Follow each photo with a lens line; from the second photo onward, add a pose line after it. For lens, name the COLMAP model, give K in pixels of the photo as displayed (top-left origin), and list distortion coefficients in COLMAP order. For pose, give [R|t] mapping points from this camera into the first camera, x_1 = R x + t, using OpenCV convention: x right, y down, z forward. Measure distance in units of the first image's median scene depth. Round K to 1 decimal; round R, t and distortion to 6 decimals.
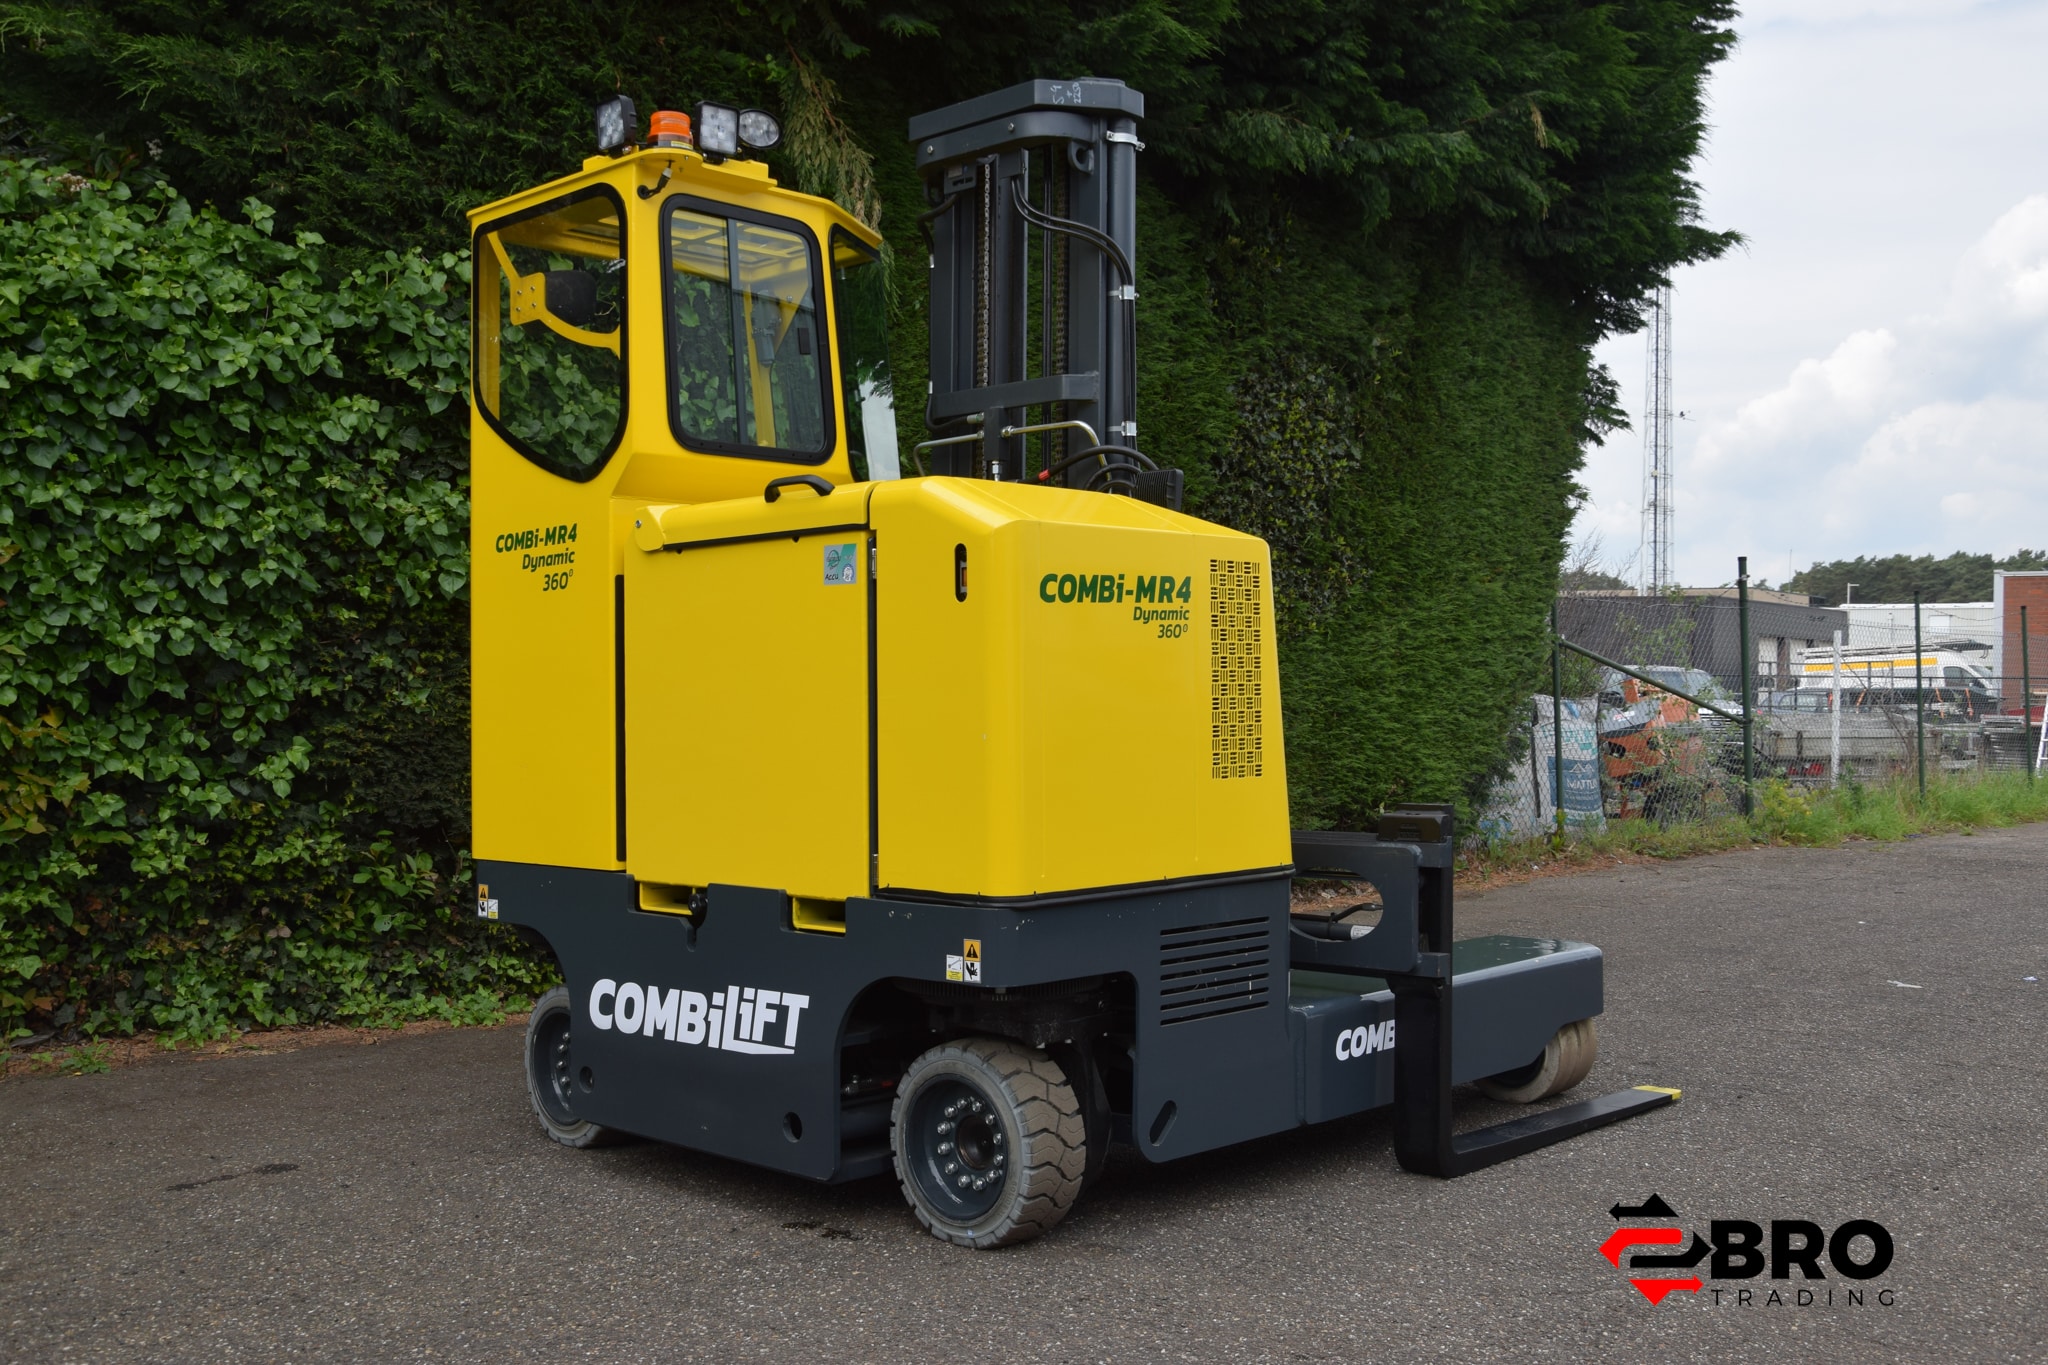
lens RADIAL K [[2008.4, 0, 1048.4], [0, 2008.4, 702.1], [0, 0, 1]] dist [-0.000509, 0.000000]
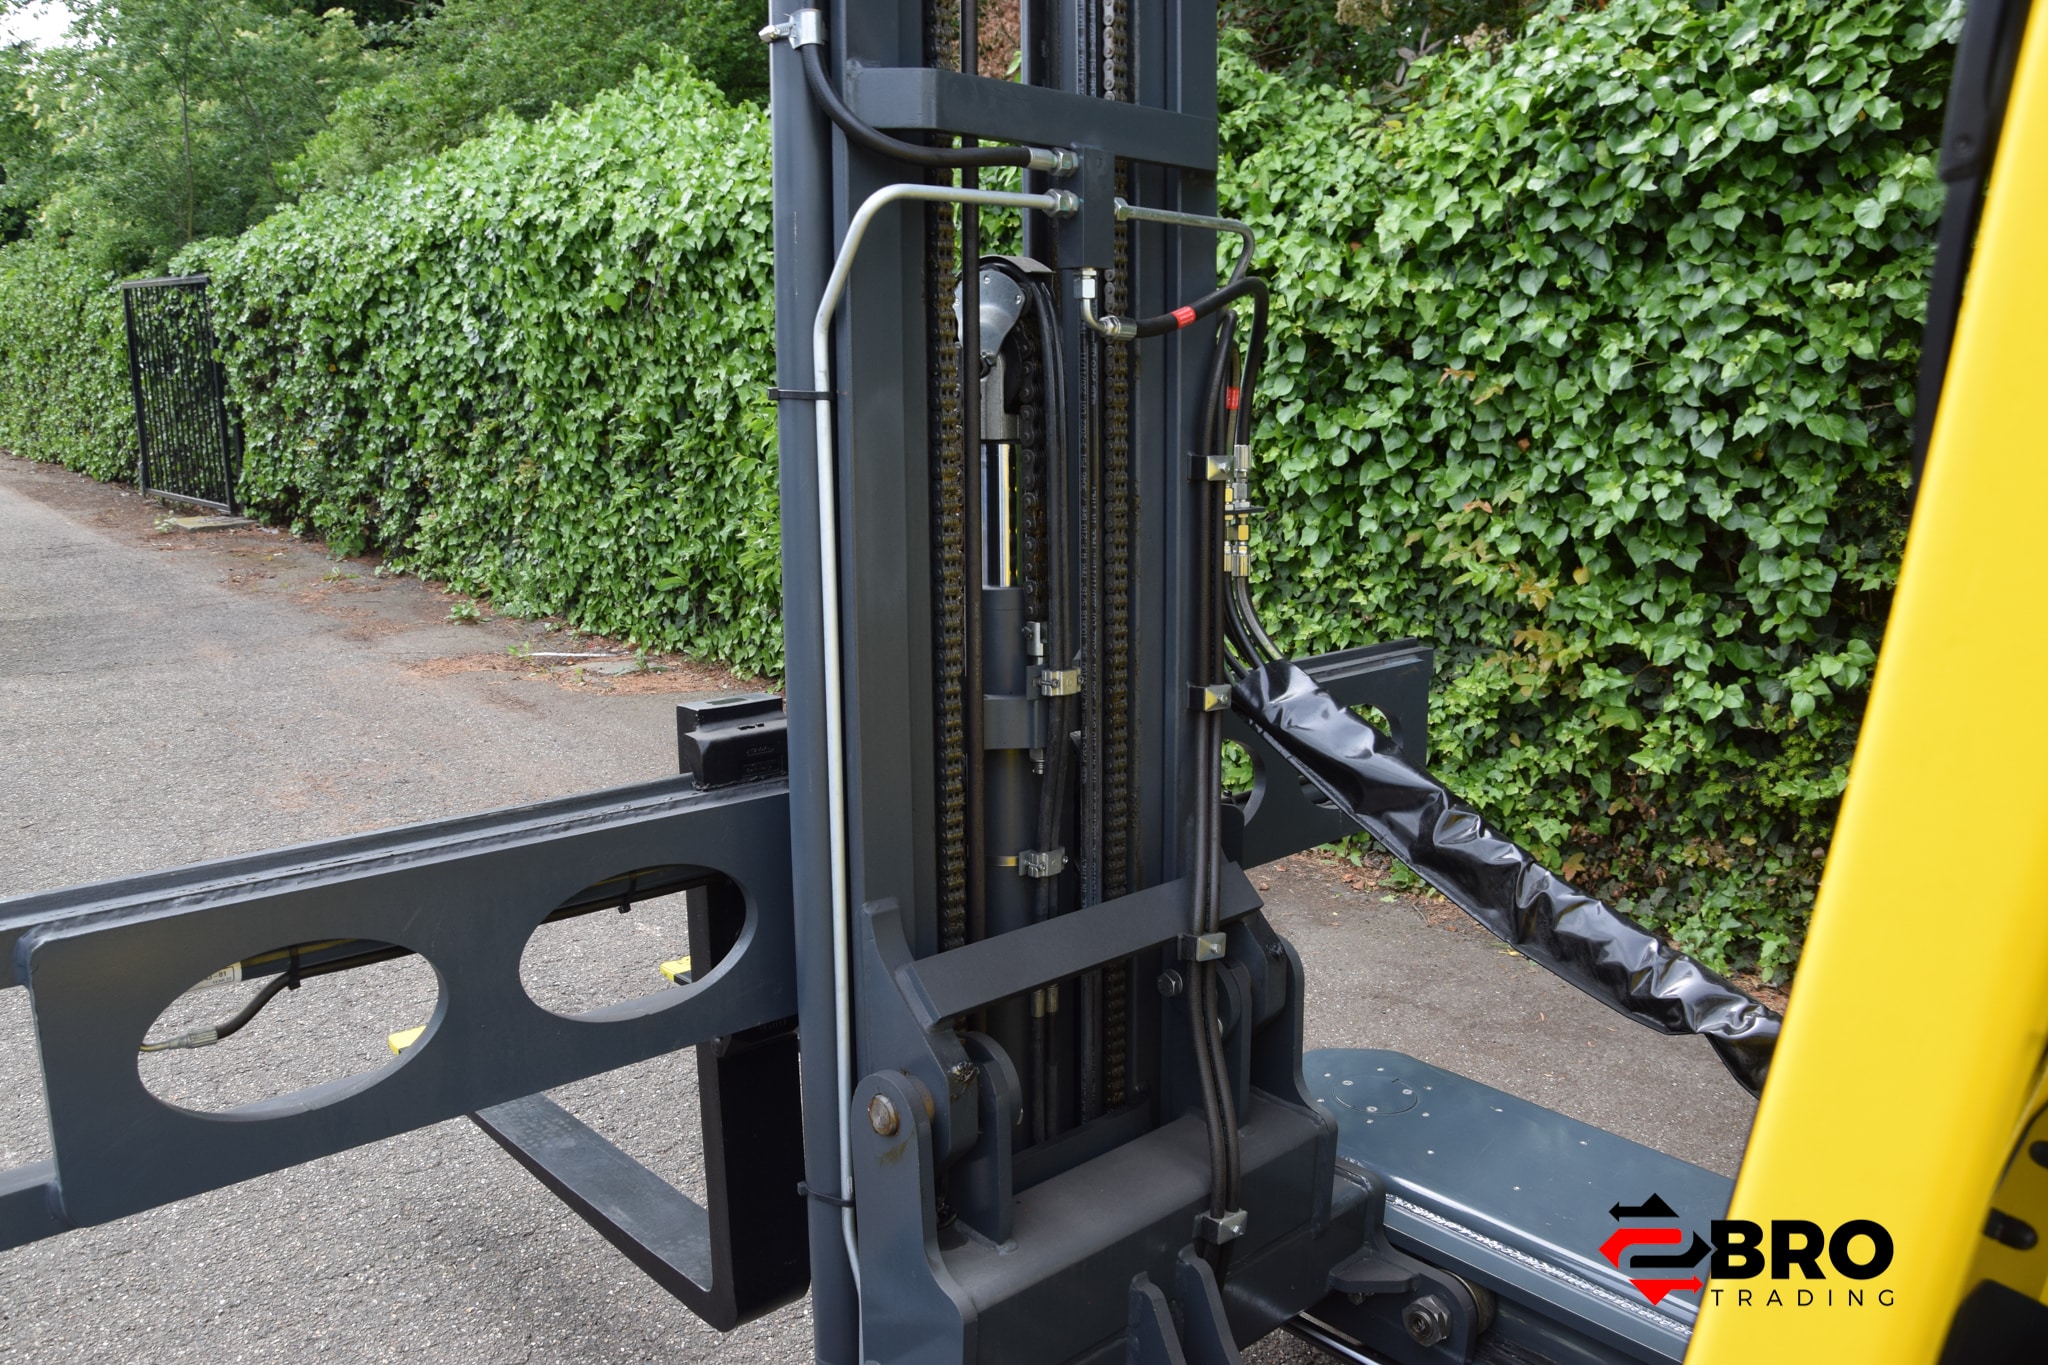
lens RADIAL K [[1578.4, 0, 1028.7], [0, 1578.4, 683.8], [0, 0, 1]] dist [-0.160111, 0.114397]
pose [[-0.071213, 0.214802, -0.974058, 0.201118], [-0.020249, 0.976025, 0.216716, -0.085077], [0.997256, 0.035156, -0.065157, 0.763533]]
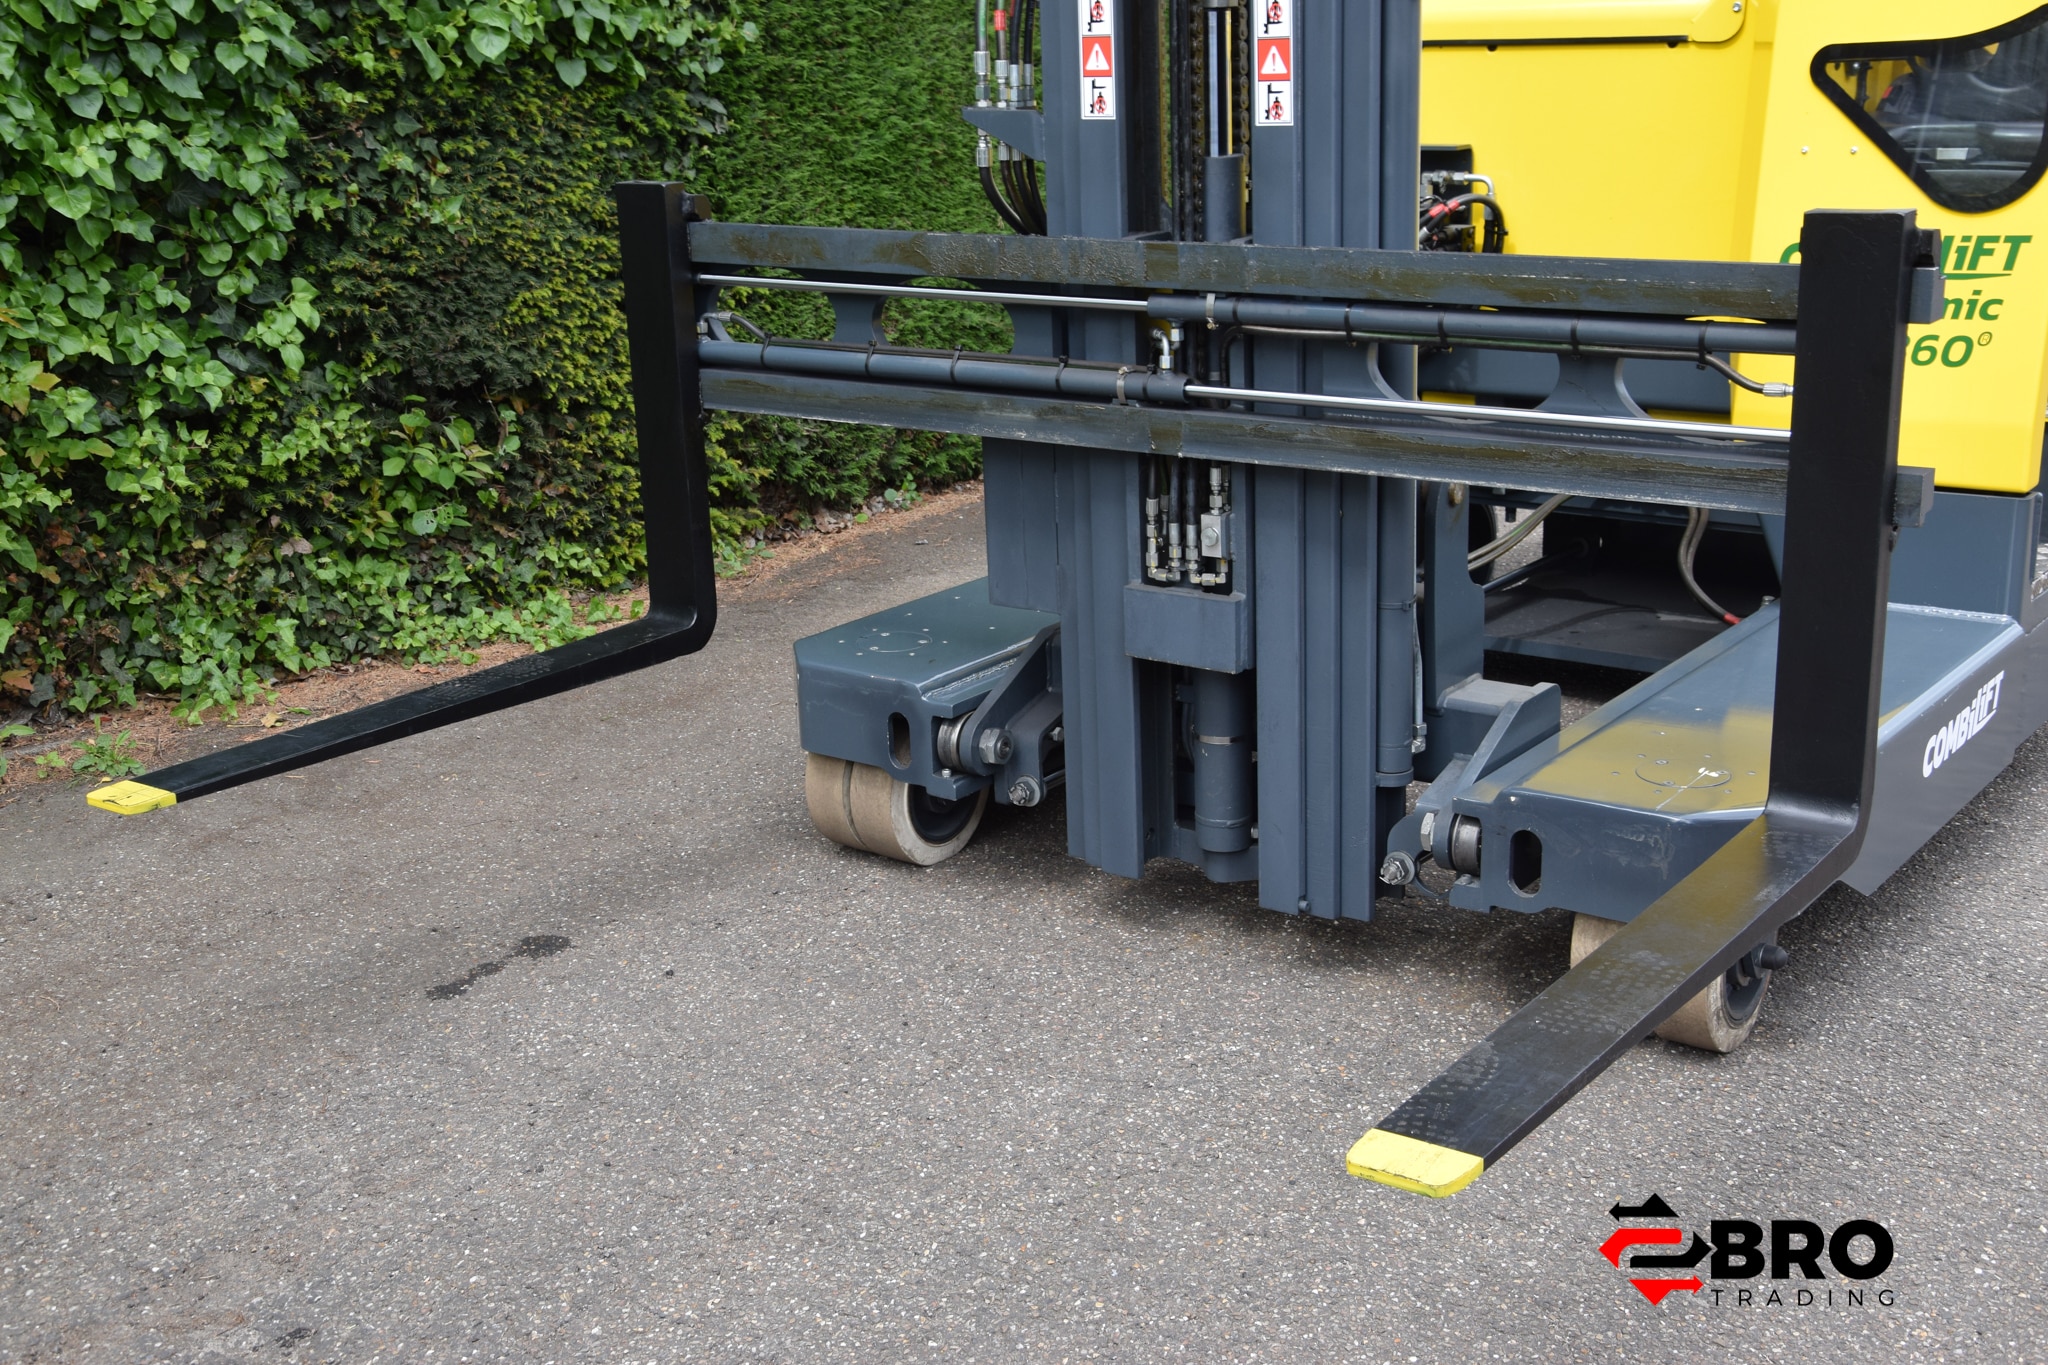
lens RADIAL K [[2335.4, 0, 1003.4], [0, 2335.4, 695.7], [0, 0, 1]] dist [0.079955, 0.000000]
pose [[0.994028, -0.052992, 0.095391, -0.222235], [0.023360, 0.957243, 0.288341, -0.078638], [-0.106592, -0.284391, 0.952764, 0.146835]]
